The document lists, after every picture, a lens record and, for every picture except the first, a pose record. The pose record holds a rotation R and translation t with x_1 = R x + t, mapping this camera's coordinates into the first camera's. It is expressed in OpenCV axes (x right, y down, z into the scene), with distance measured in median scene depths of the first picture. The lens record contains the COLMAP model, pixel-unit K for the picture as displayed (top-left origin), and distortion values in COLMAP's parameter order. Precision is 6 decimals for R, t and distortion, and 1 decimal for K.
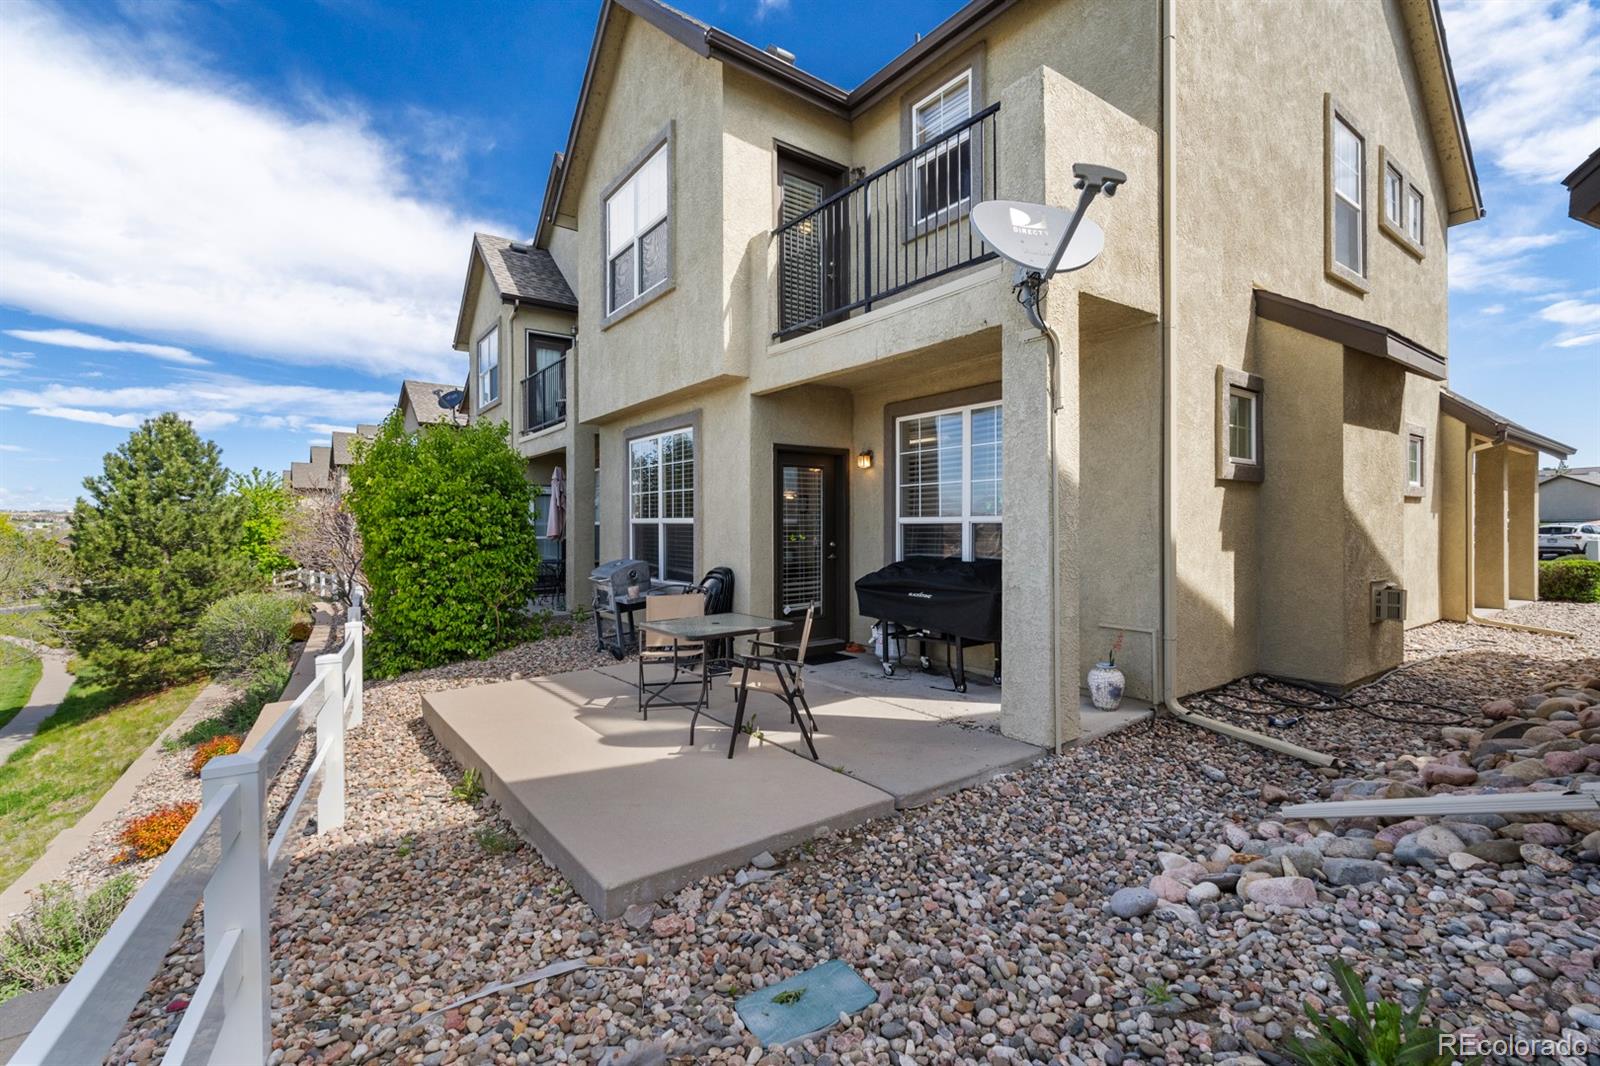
lens RADIAL K [[711.3, 0, 799.1], [0, 711.3, 540.8], [0, 0, 1]] dist [-0.003555, -0.000352]
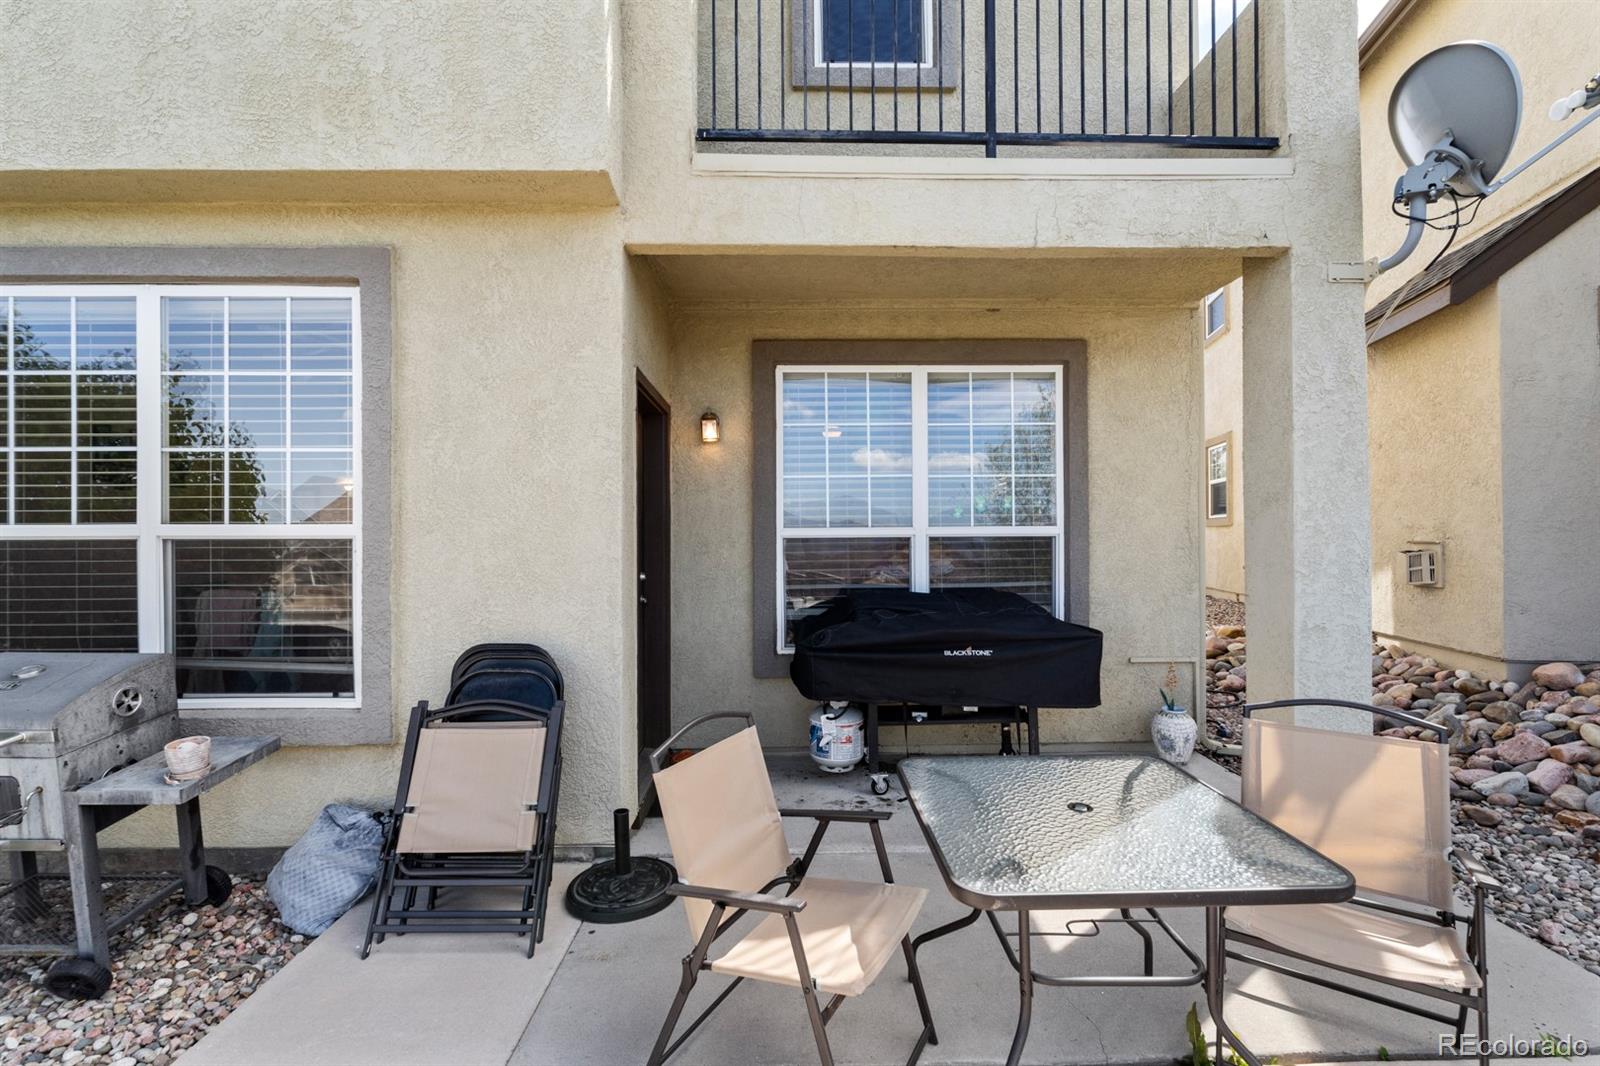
lens RADIAL K [[692.2, 0, 795.5], [0, 692.2, 542.8], [0, 0, 1]] dist [-0.002677, -0.000067]
pose [[0.579862, -0.010363, 0.814649, -0.368232], [0.020797, 0.999782, -0.002086, -0.019430], [-0.814449, 0.018152, 0.579951, 0.691433]]
